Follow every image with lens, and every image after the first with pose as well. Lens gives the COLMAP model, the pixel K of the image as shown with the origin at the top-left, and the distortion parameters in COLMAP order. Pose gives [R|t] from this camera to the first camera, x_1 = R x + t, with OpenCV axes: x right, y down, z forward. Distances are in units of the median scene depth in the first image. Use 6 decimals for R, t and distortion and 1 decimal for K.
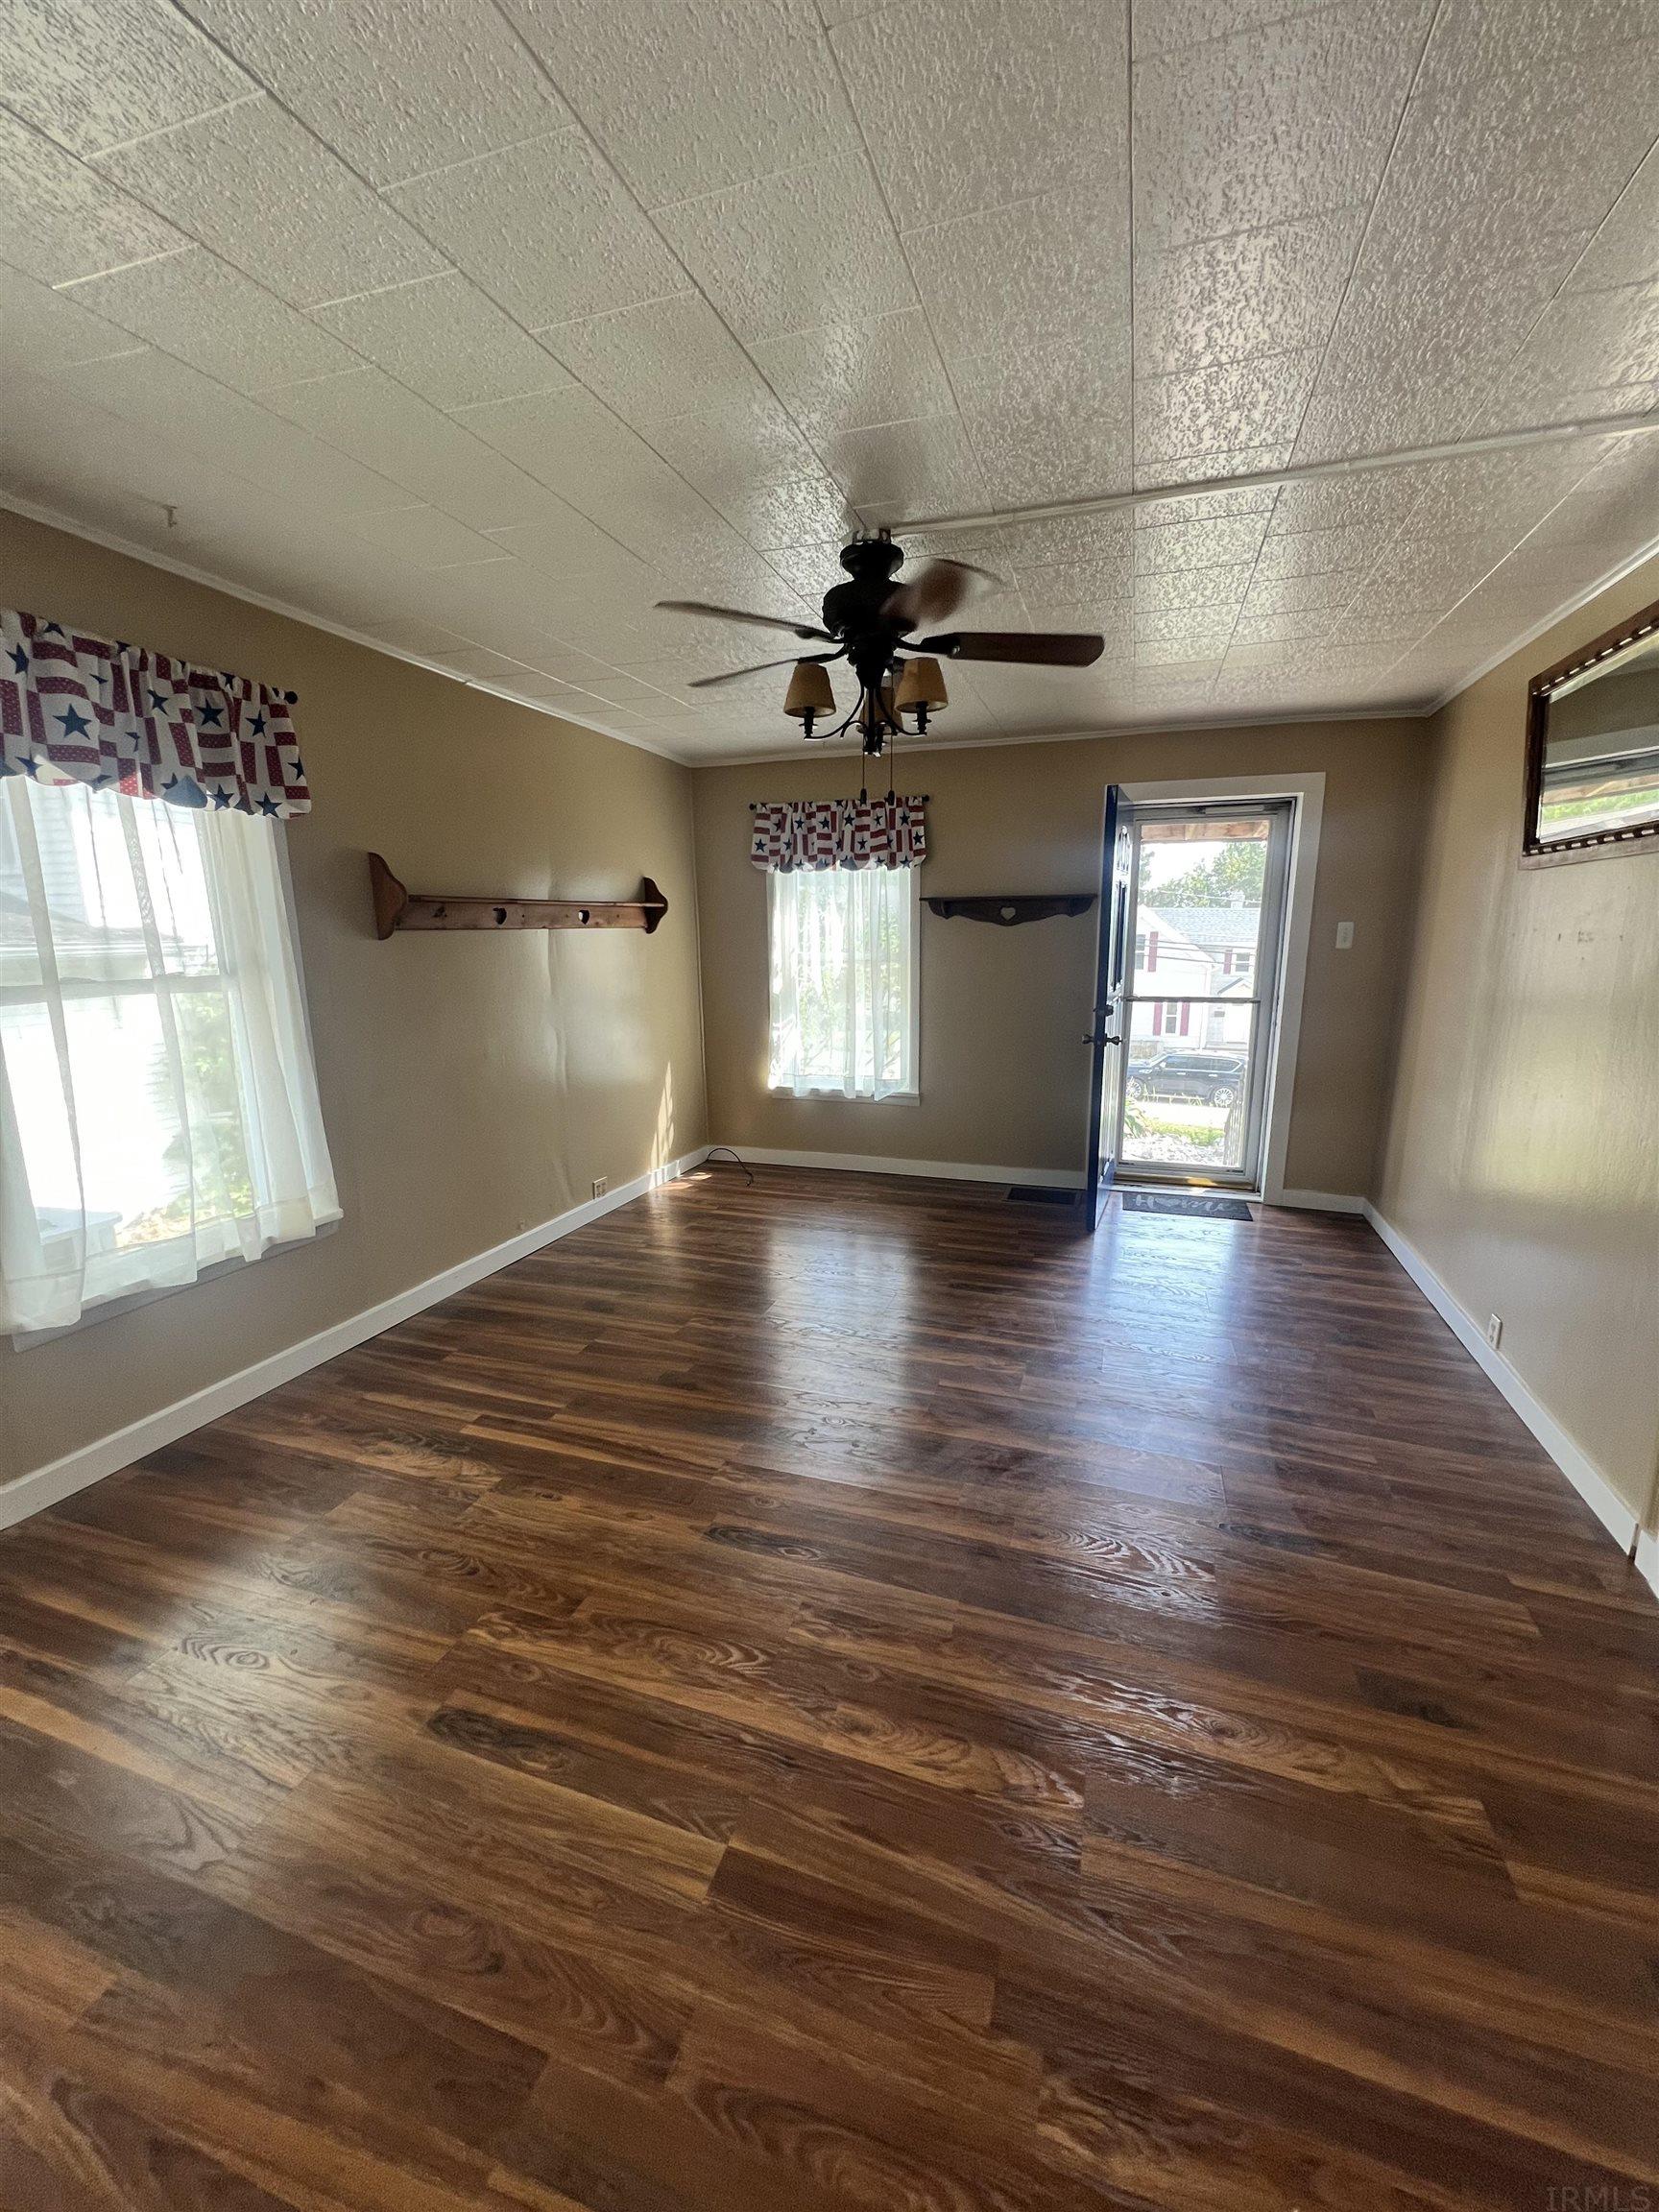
lens RADIAL K [[882.6, 0, 846.3], [0, 882.6, 1100.2], [0, 0, 1]] dist [-0.001352, 0.000292]
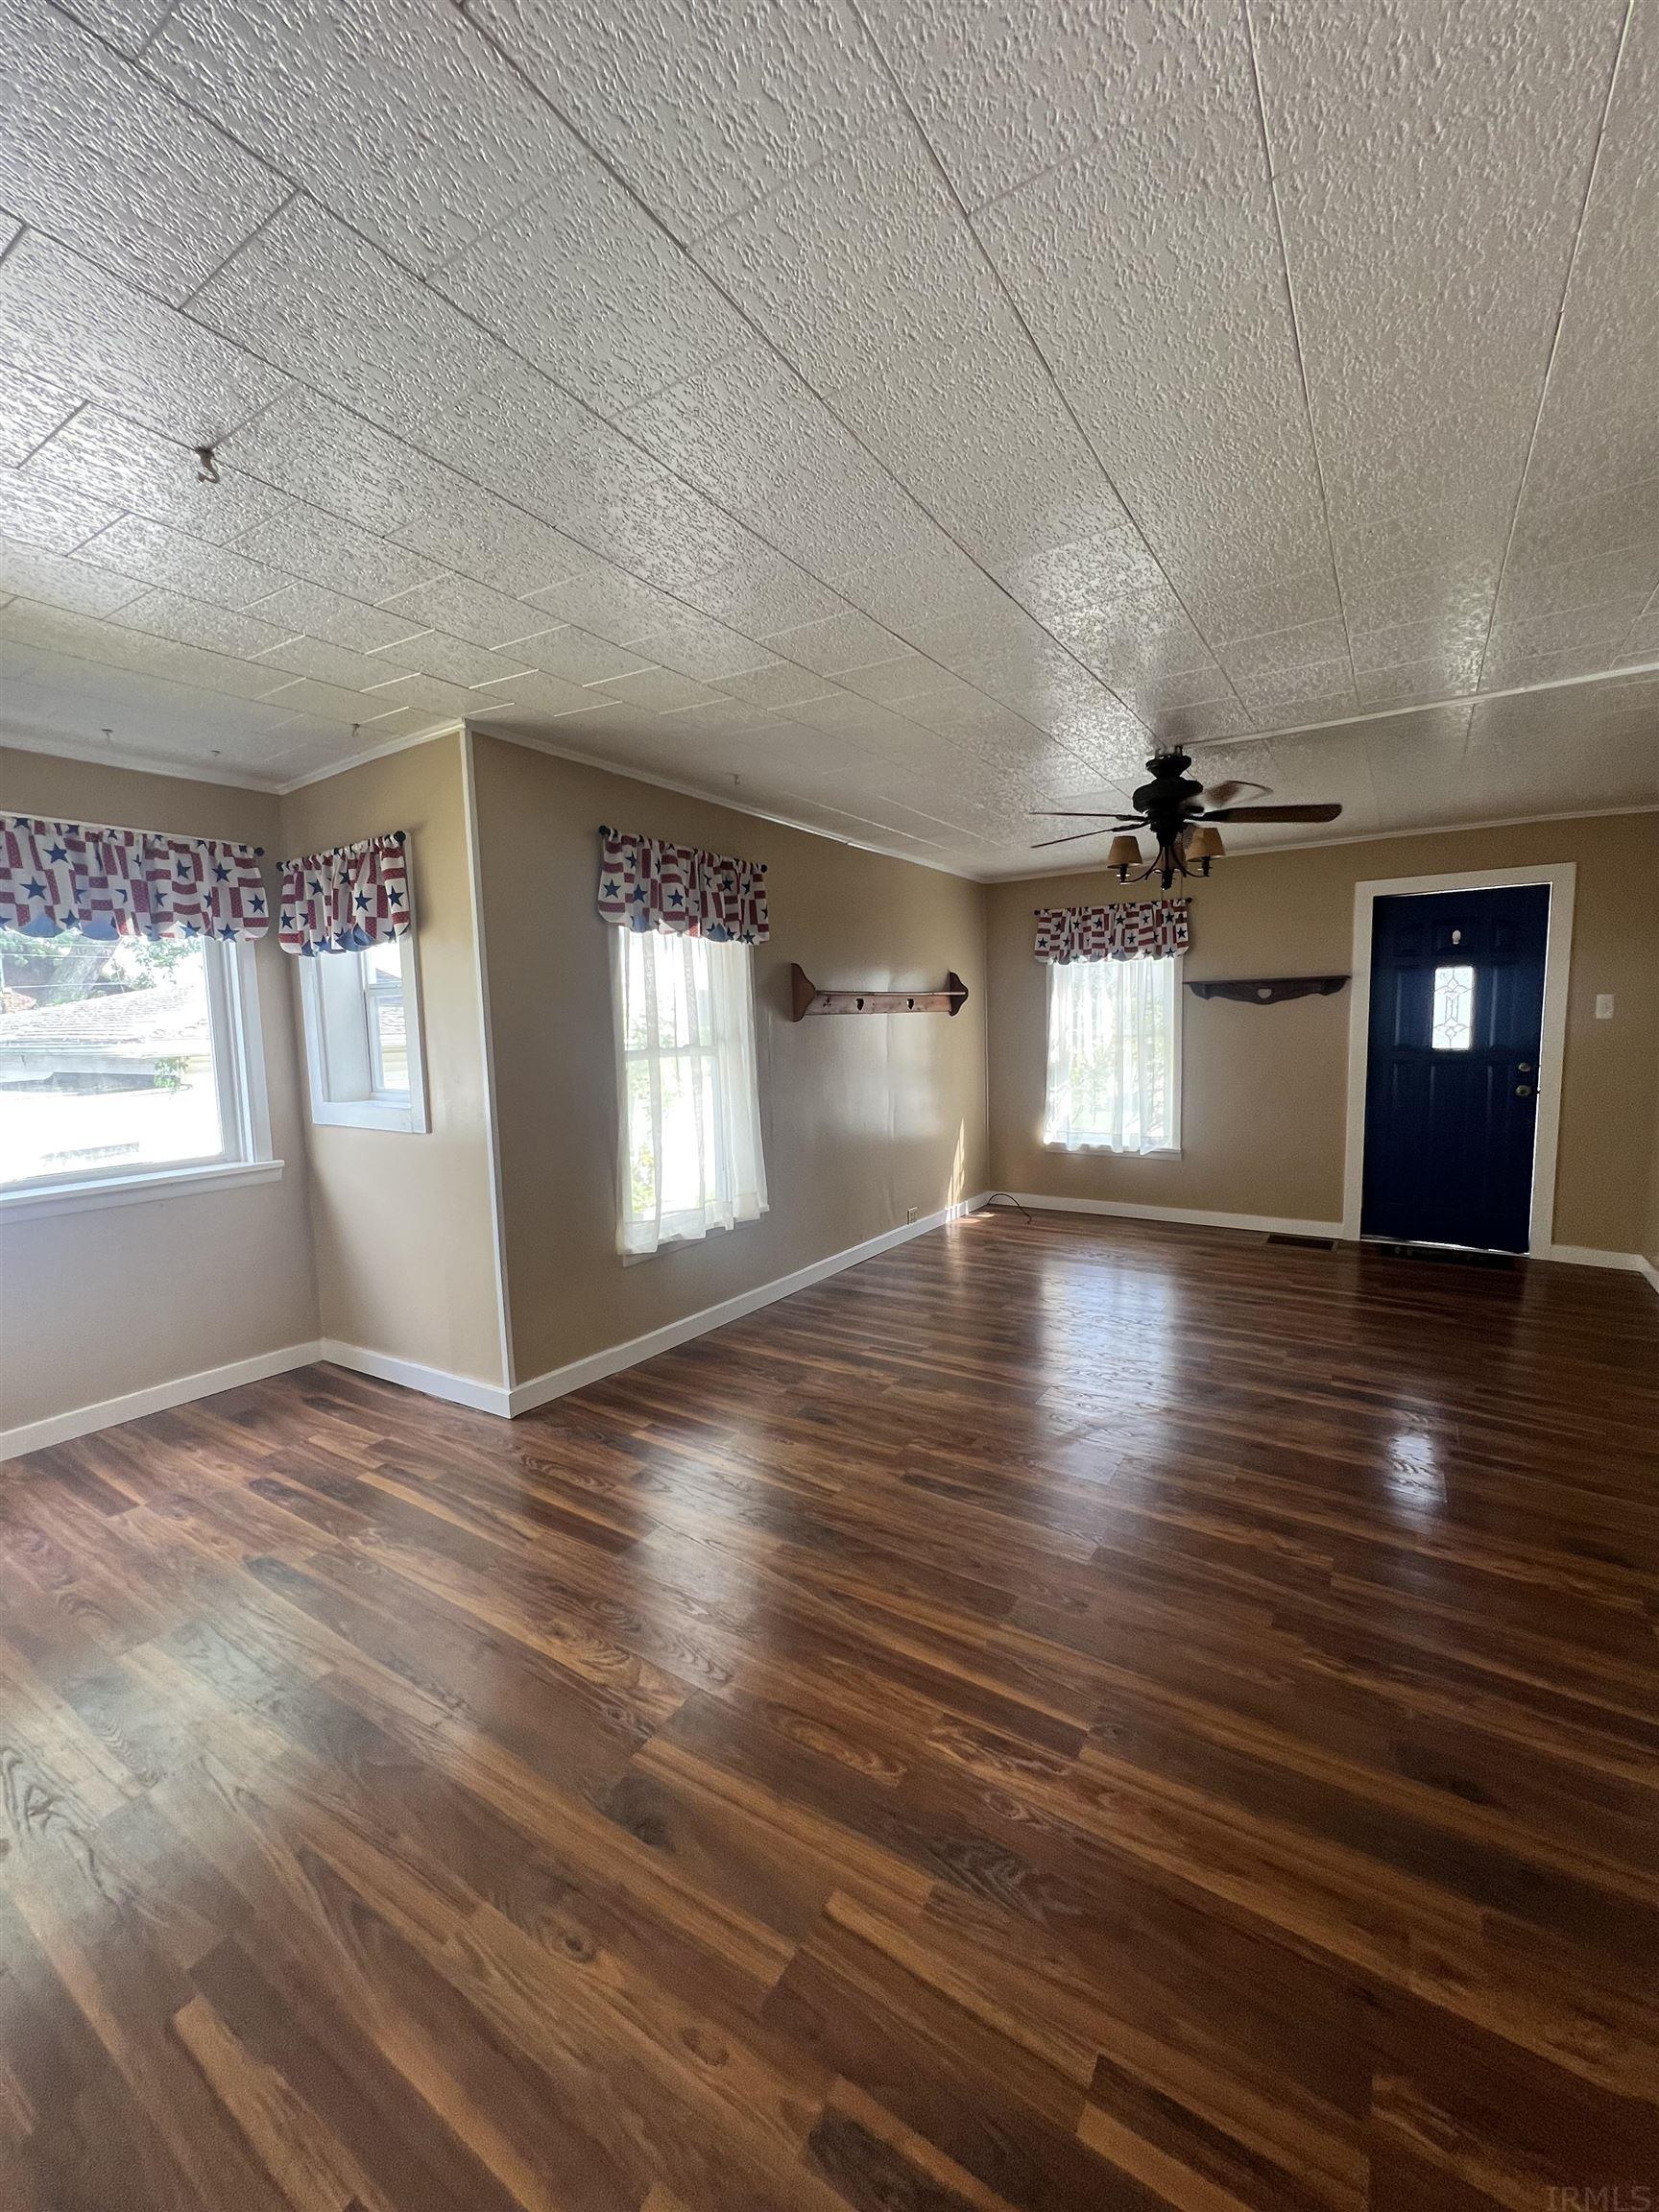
lens RADIAL K [[882.6, 0, 836.1], [0, 882.6, 1097.1], [0, 0, 1]] dist [-0.001352, 0.000292]
pose [[0.964731, 0.009096, -0.263079, -0.057490], [-0.034209, 0.995260, -0.091038, 0.051271], [0.261004, 0.096826, 0.960469, -0.262249]]
